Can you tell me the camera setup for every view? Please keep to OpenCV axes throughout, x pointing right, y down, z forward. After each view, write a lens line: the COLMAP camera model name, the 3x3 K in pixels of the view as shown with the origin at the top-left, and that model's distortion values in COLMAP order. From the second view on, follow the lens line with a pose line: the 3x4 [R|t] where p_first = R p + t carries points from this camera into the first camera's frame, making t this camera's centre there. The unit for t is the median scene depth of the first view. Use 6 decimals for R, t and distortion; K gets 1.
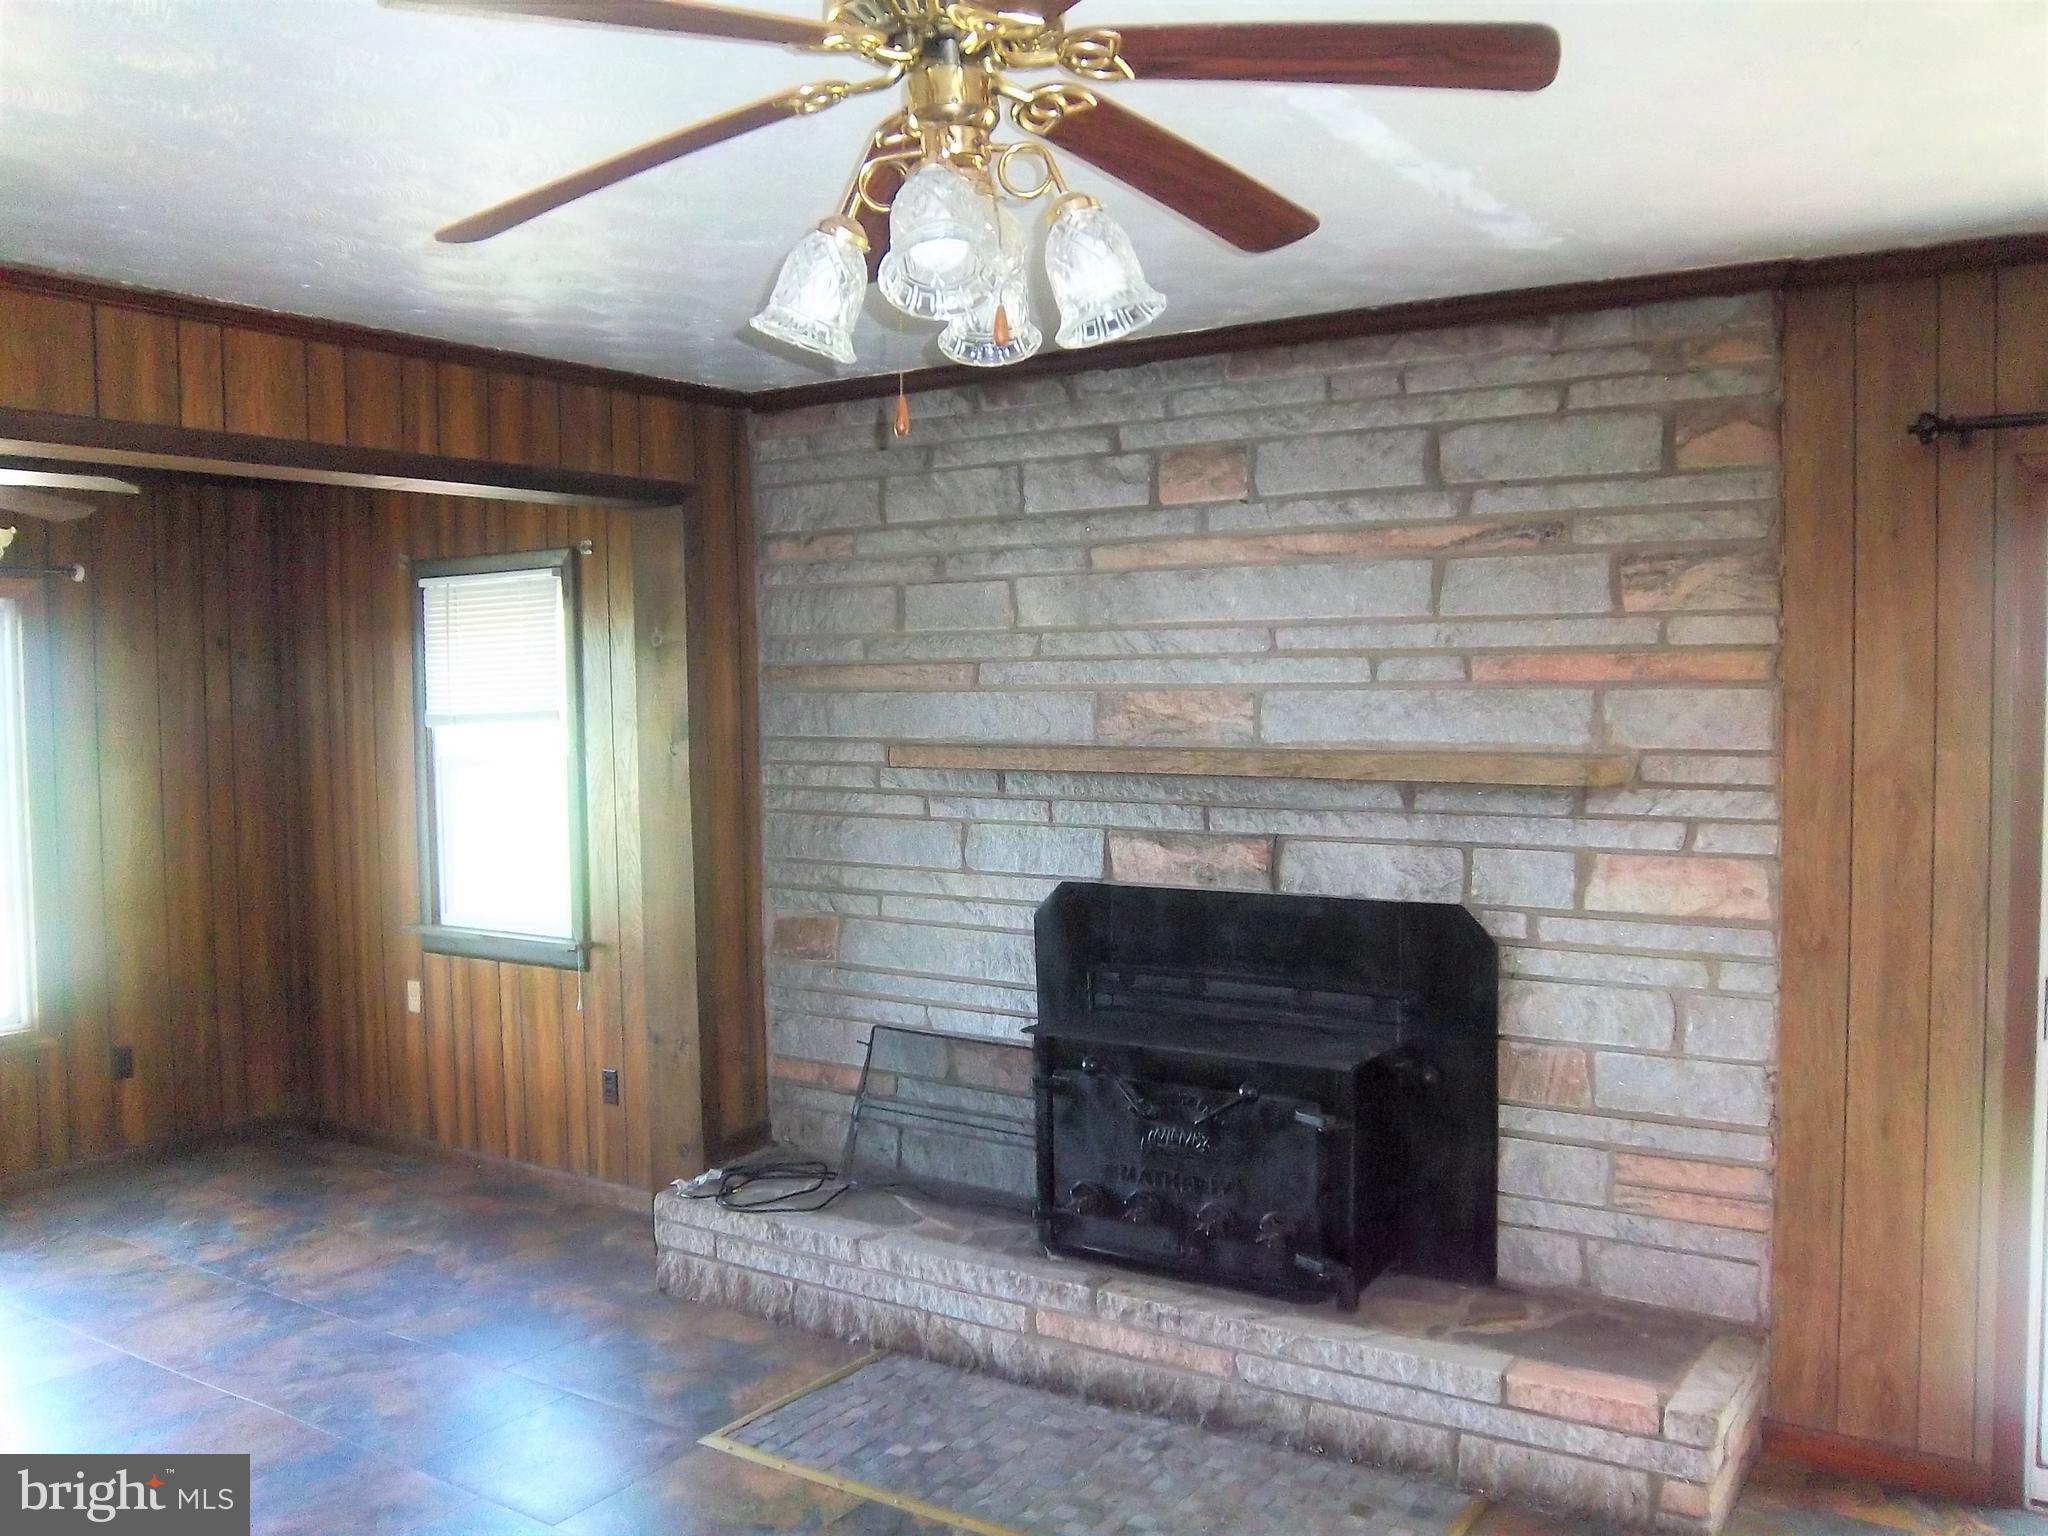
lens RADIAL K [[1748.3, 0, 1042.0], [0, 1748.3, 765.3], [0, 0, 1]] dist [-0.110906, 0.084193]
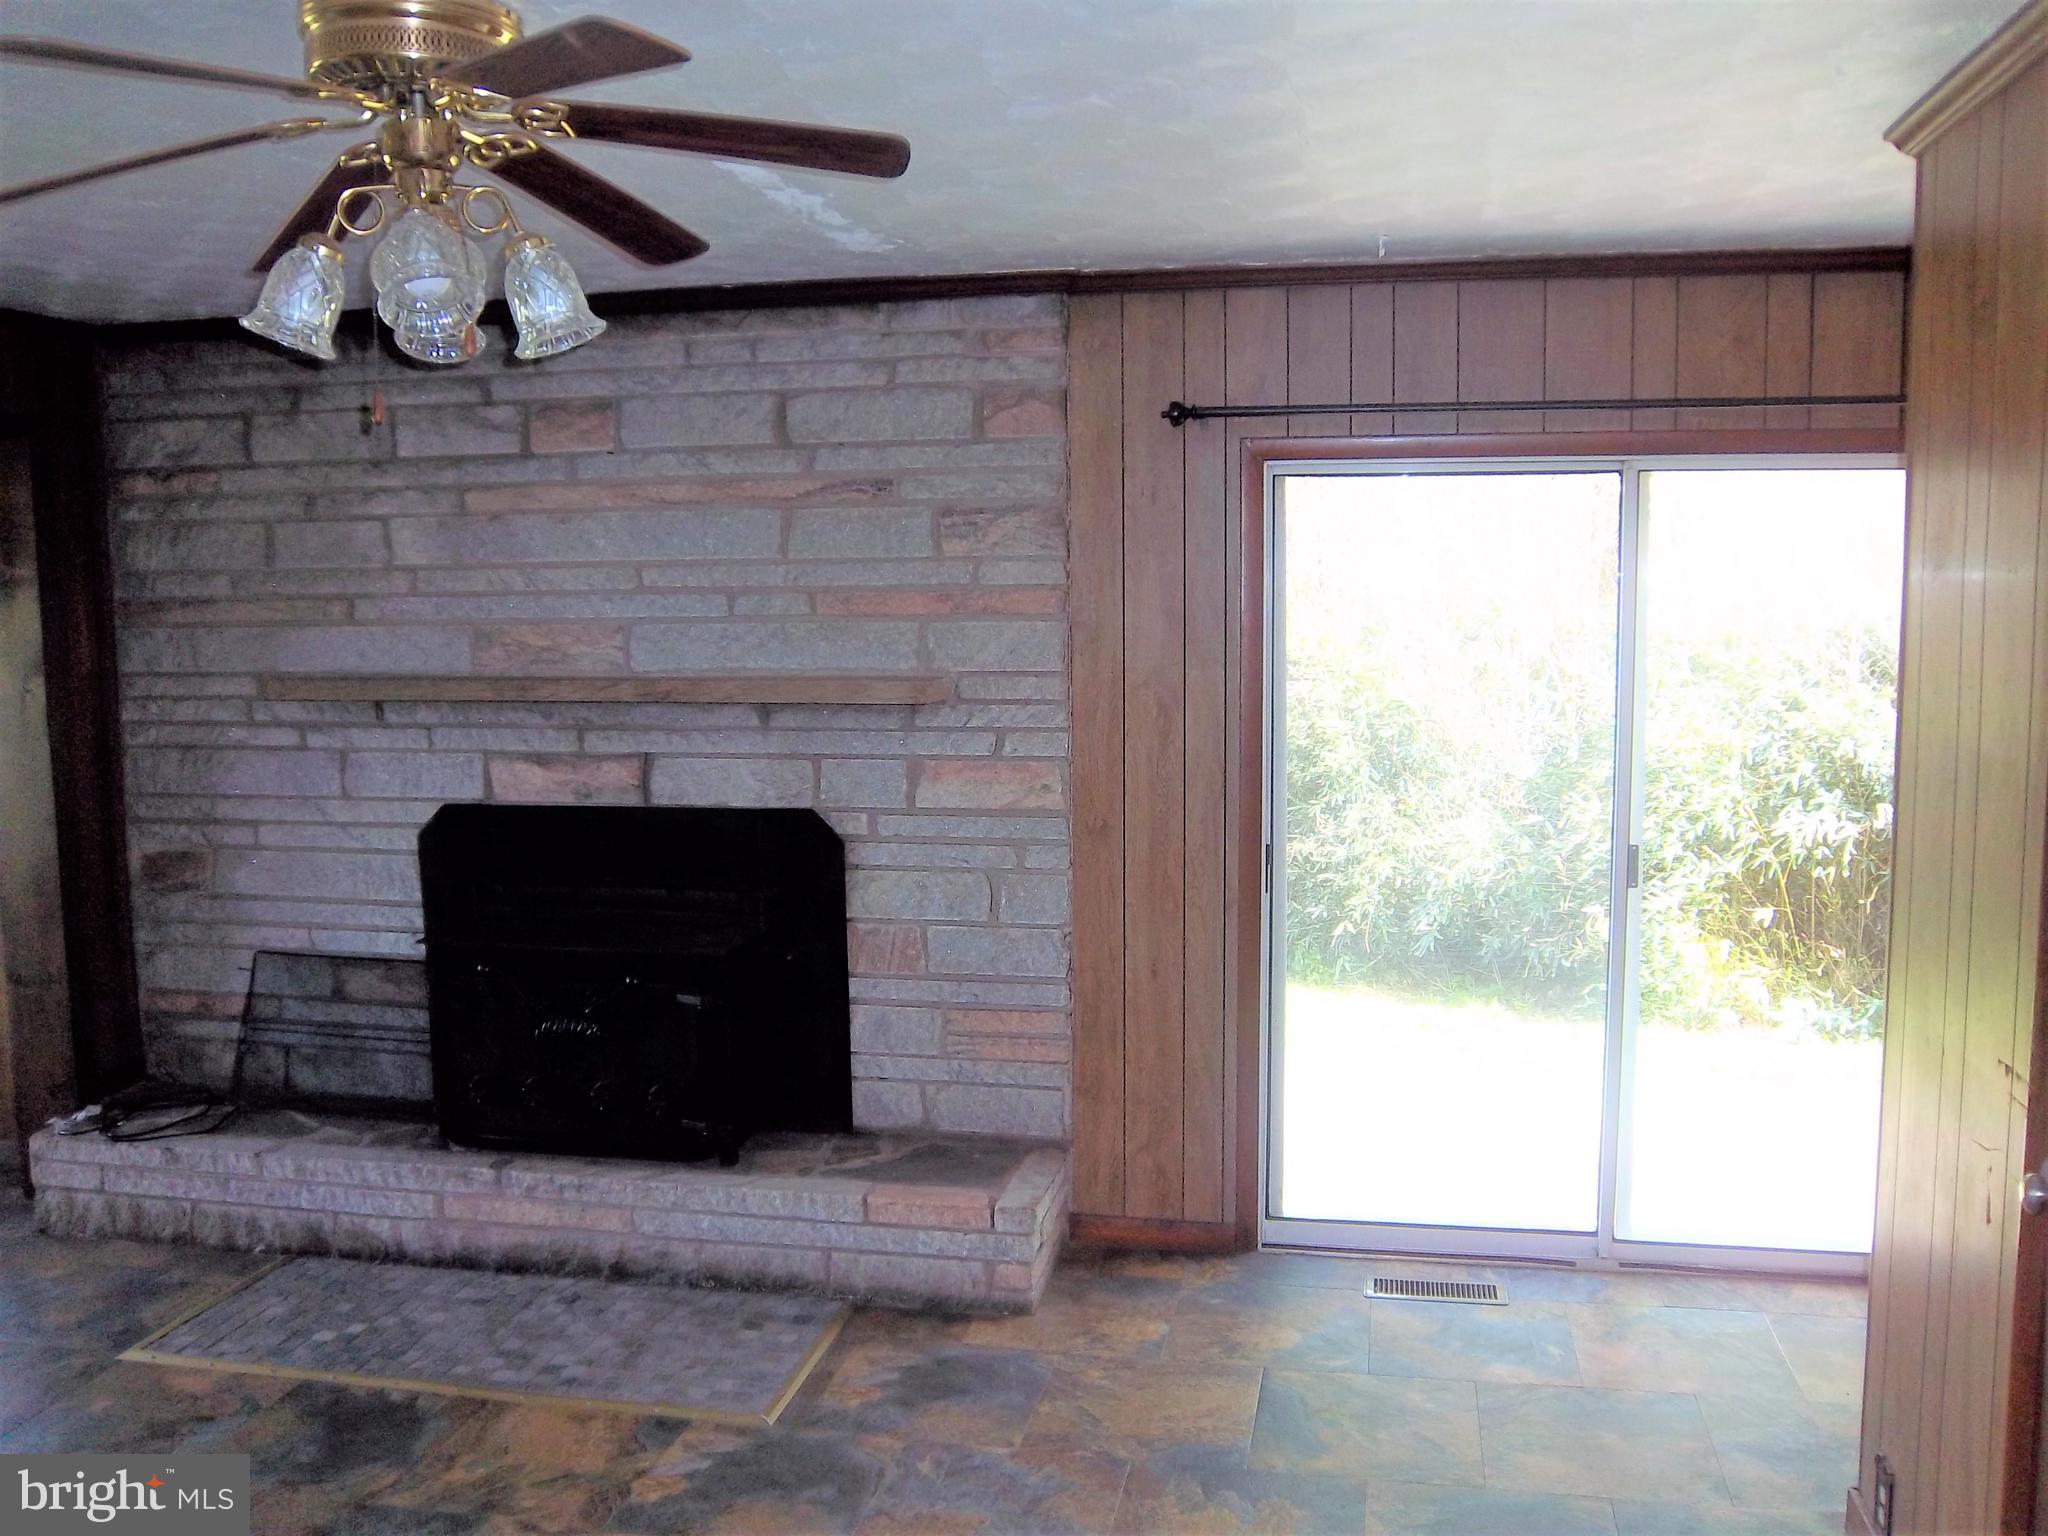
lens RADIAL K [[1748.3, 0, 1042.0], [0, 1748.3, 765.3], [0, 0, 1]] dist [-0.110906, 0.084193]
pose [[0.925176, -0.033870, 0.378023, -0.055211], [0.016658, 0.998674, 0.048712, -0.002475], [-0.379172, -0.038770, 0.924514, -0.132953]]
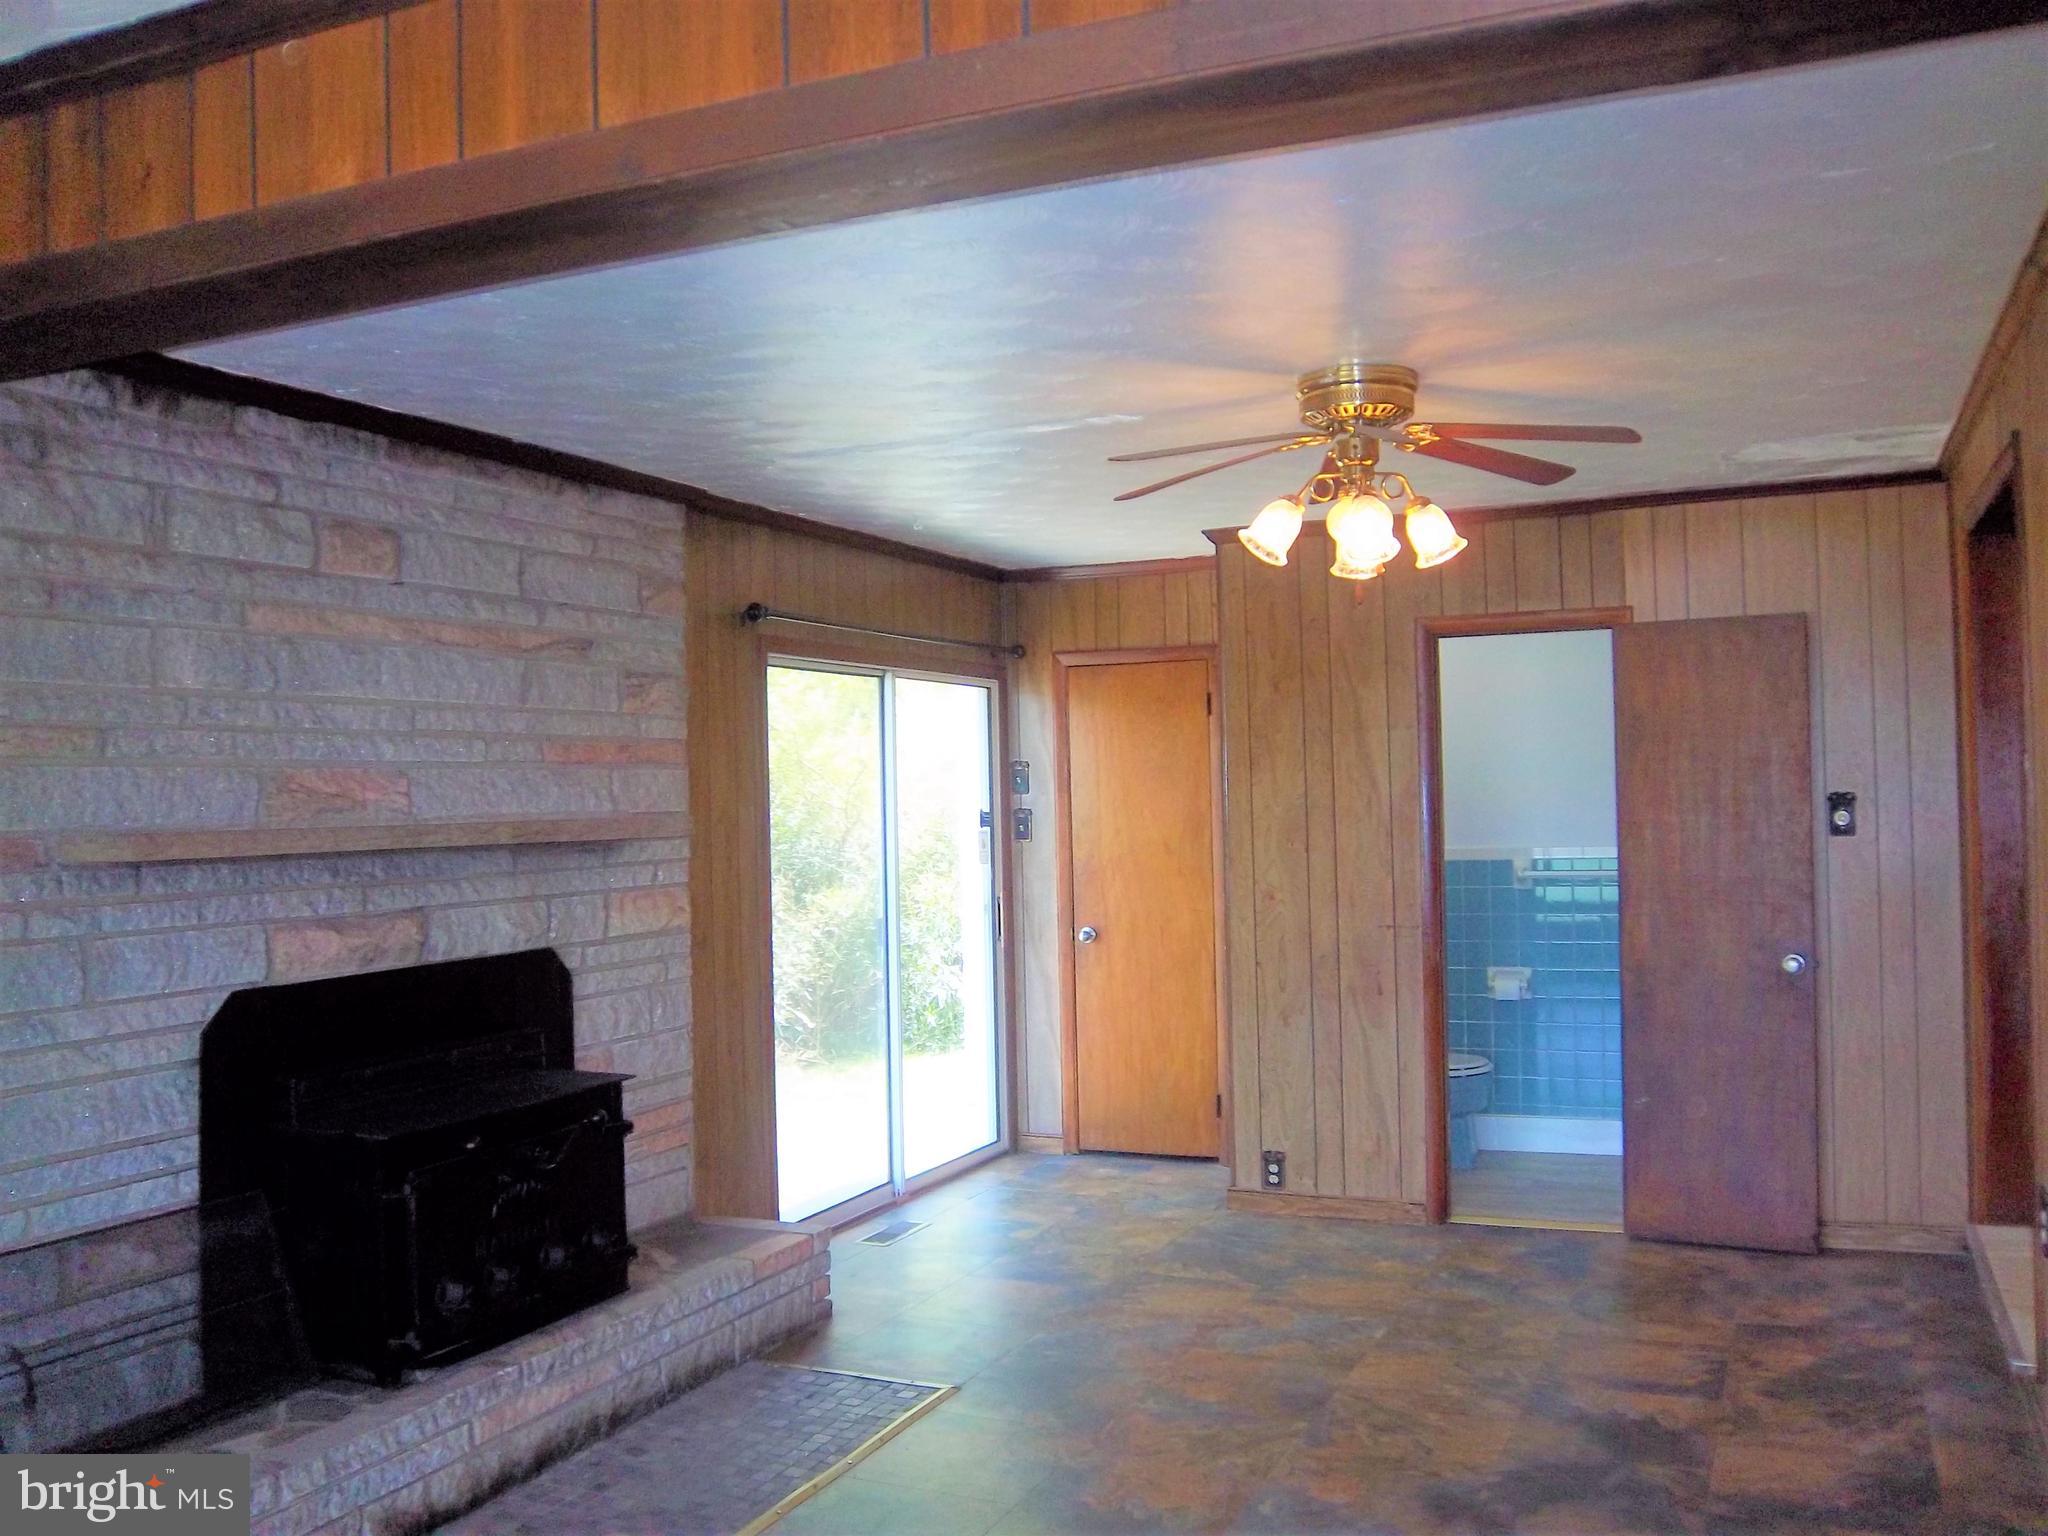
lens RADIAL K [[1748.3, 0, 1042.0], [0, 1748.3, 765.3], [0, 0, 1]] dist [-0.110906, 0.084193]
pose [[-0.164455, 0.031416, 0.985884, -0.986051], [0.075633, 0.996952, -0.019152, 0.003407], [-0.983481, 0.071416, -0.166329, 0.838570]]
